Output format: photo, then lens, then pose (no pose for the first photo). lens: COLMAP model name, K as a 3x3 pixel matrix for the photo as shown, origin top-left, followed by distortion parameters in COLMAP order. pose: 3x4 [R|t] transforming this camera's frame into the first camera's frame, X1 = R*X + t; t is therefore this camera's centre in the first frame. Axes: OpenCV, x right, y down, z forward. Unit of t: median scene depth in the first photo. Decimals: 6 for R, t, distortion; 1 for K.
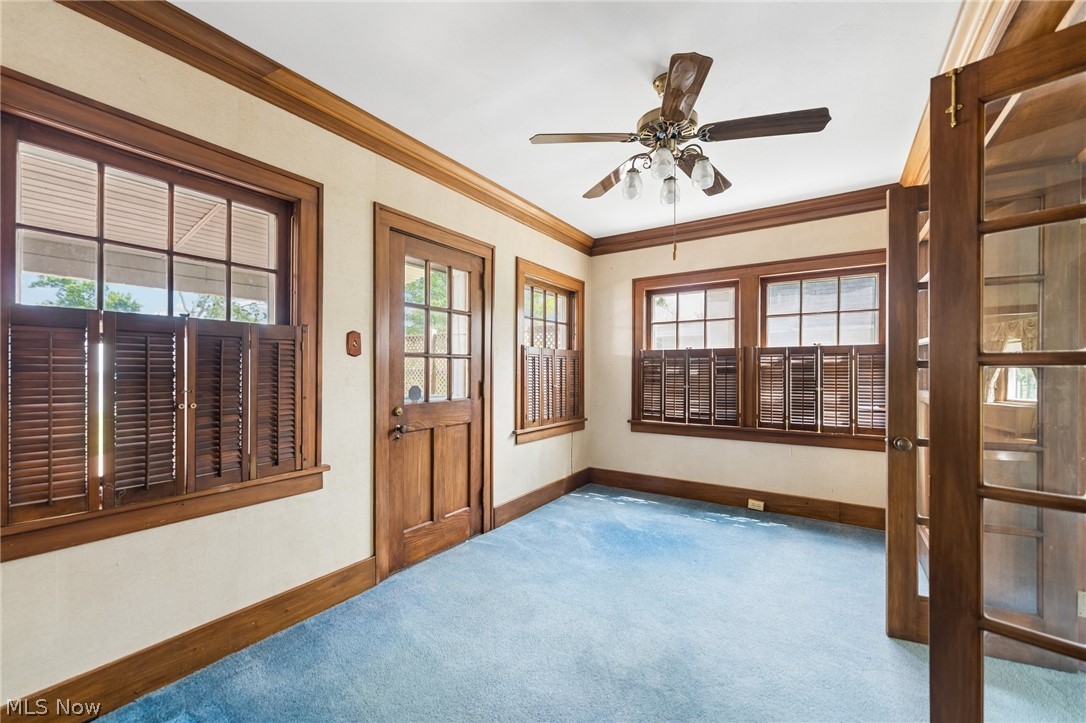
lens RADIAL K [[434.0, 0, 536.0], [0, 434.0, 370.1], [0, 0, 1]] dist [0.005914, -0.001143]
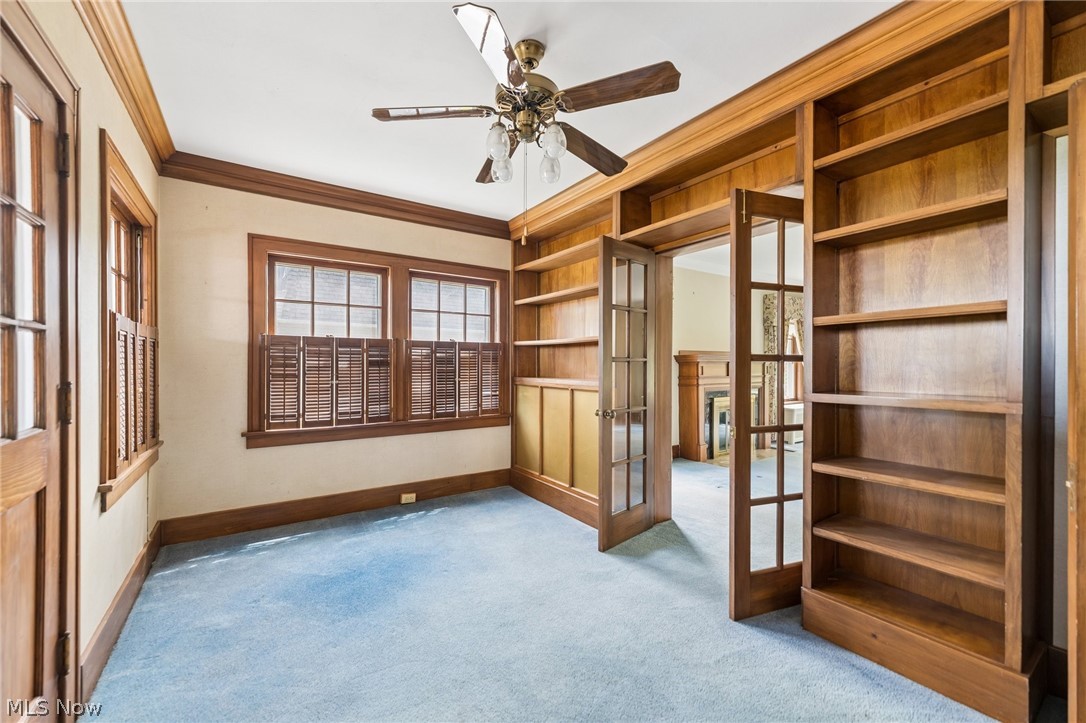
lens RADIAL K [[434.0, 0, 537.5], [0, 434.0, 363.6], [0, 0, 1]] dist [0.005914, -0.001143]
pose [[0.378692, 0.002456, 0.925519, -0.302467], [-0.004632, 0.999989, -0.000759, 0.001505], [-0.925511, -0.004000, 0.378700, 0.350663]]
